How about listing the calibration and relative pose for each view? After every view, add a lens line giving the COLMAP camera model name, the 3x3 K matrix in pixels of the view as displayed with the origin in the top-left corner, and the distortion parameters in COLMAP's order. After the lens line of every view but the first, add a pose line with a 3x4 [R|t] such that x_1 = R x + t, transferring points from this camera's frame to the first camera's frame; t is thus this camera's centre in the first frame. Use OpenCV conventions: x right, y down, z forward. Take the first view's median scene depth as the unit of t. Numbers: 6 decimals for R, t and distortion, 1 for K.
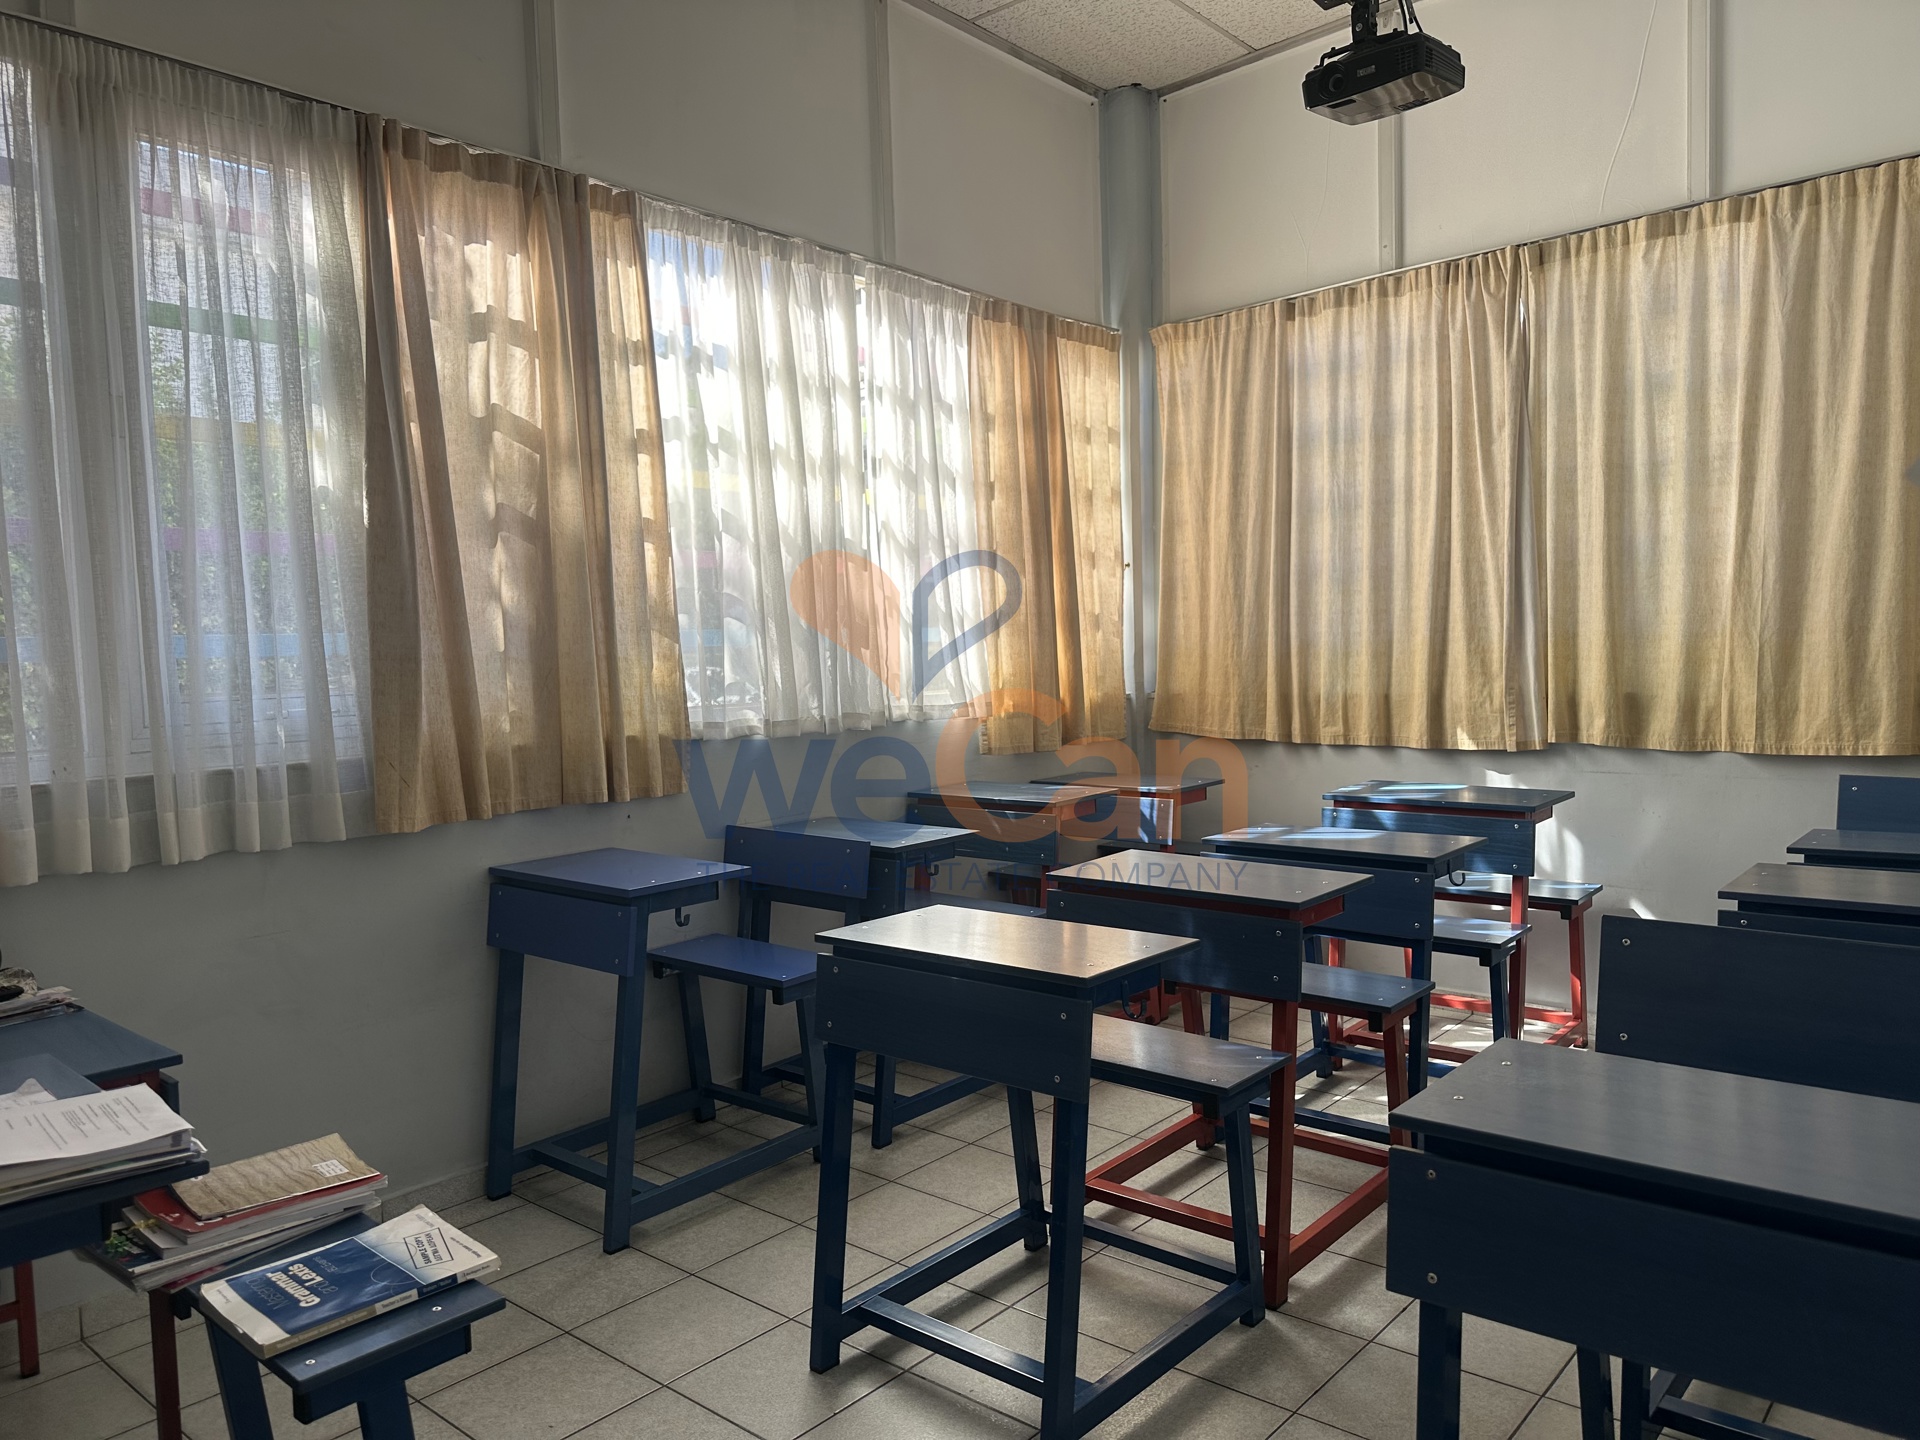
lens RADIAL K [[1362.2, 0, 950.8], [0, 1362.2, 724.3], [0, 0, 1]] dist [0.086094, -0.113617]
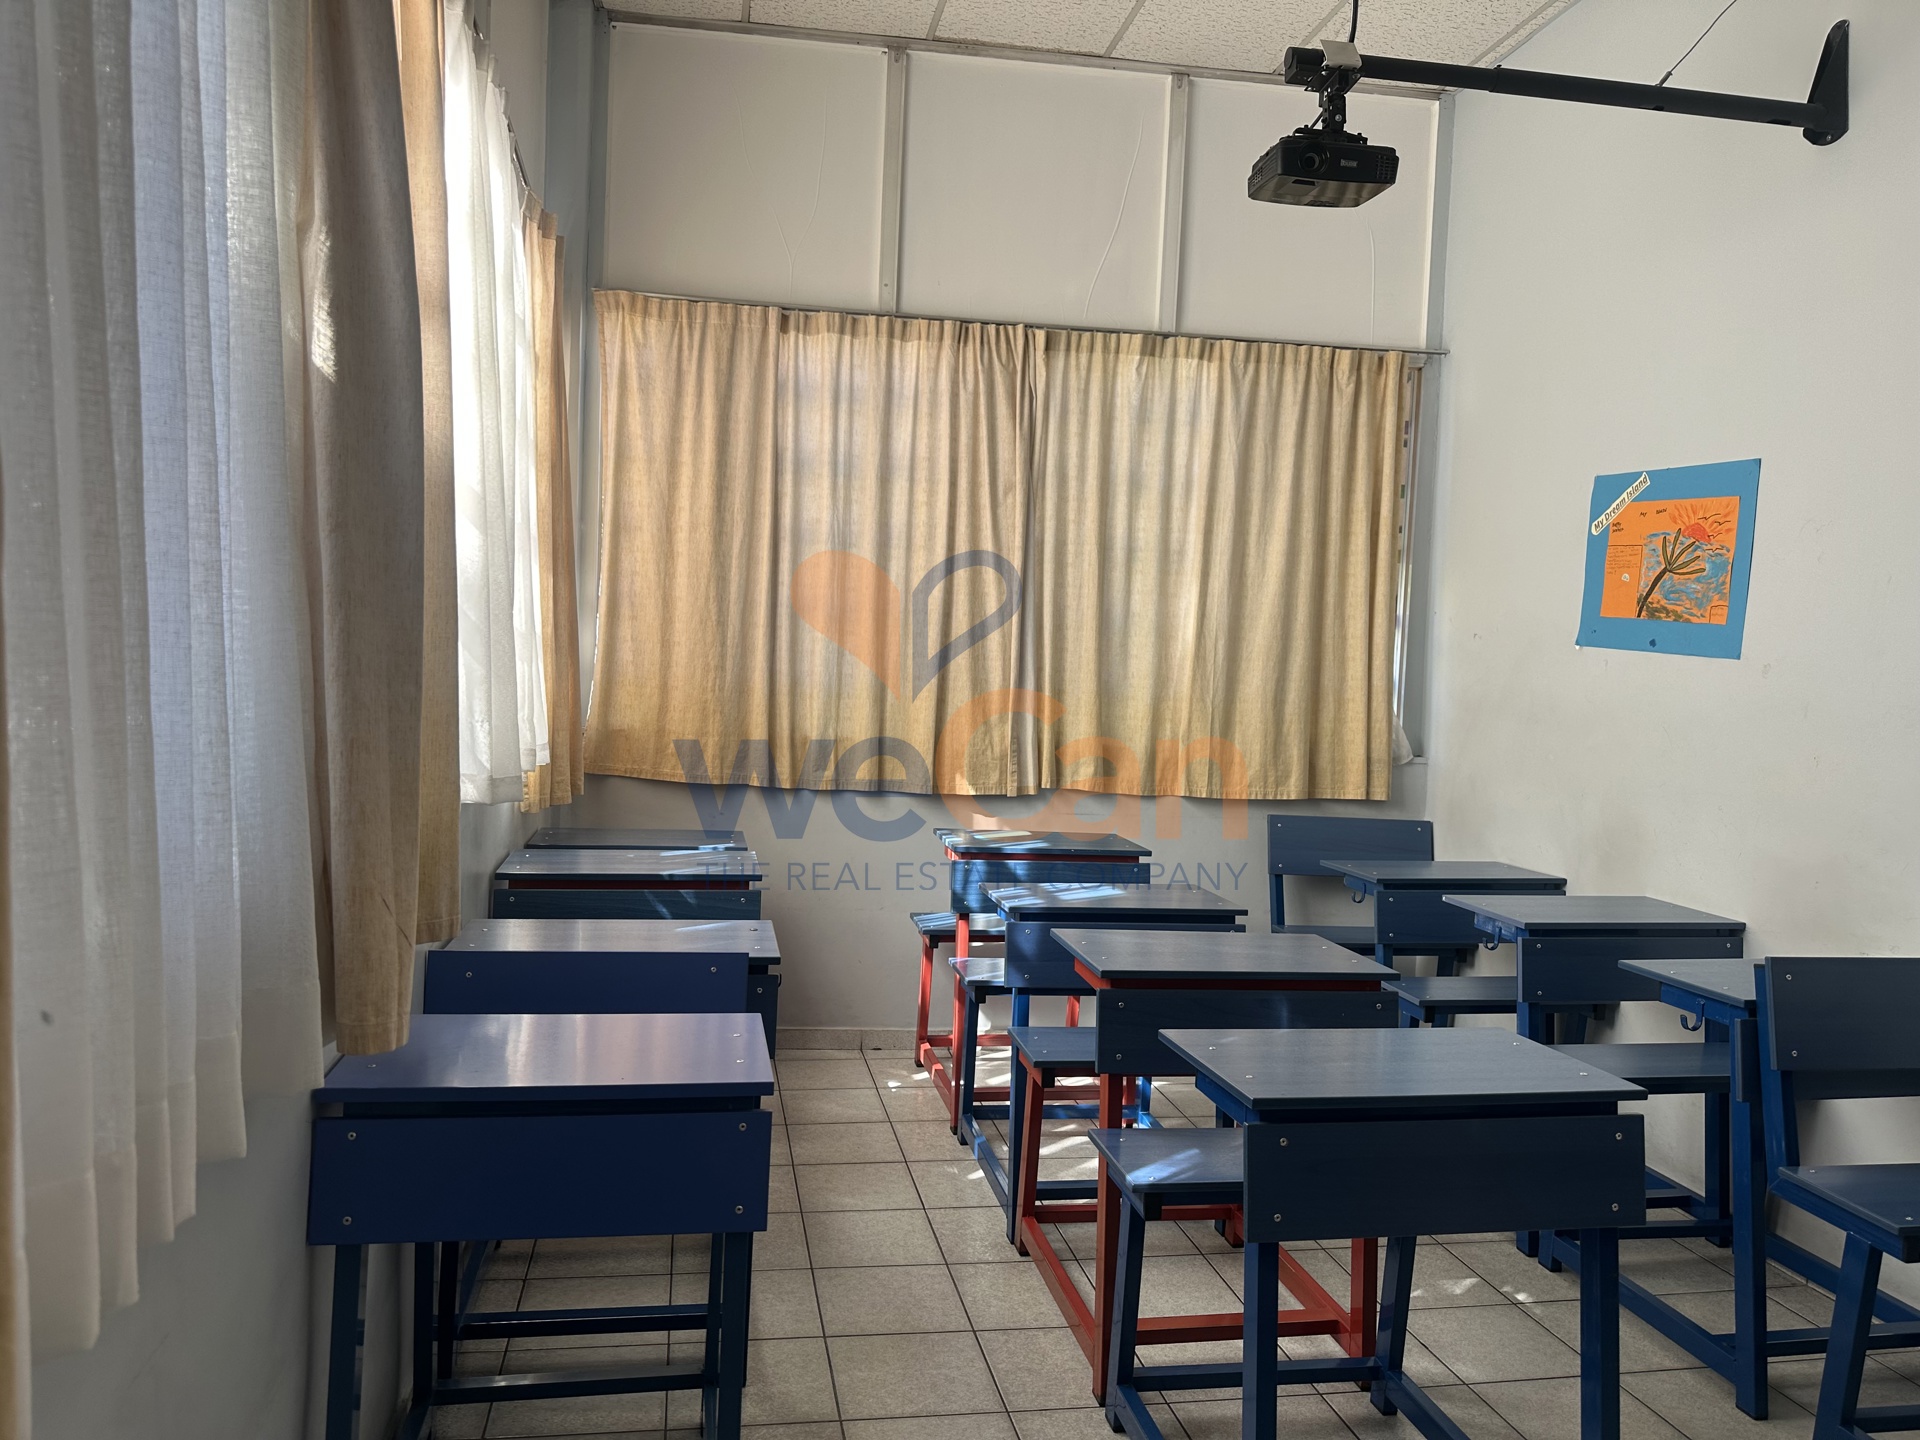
lens RADIAL K [[1362.2, 0, 950.8], [0, 1362.2, 724.3], [0, 0, 1]] dist [0.086094, -0.113617]
pose [[0.617194, 0.022657, 0.786484, -0.481863], [-0.016274, 0.999739, -0.016029, -0.019802], [-0.786642, -0.002906, 0.617402, 0.406839]]
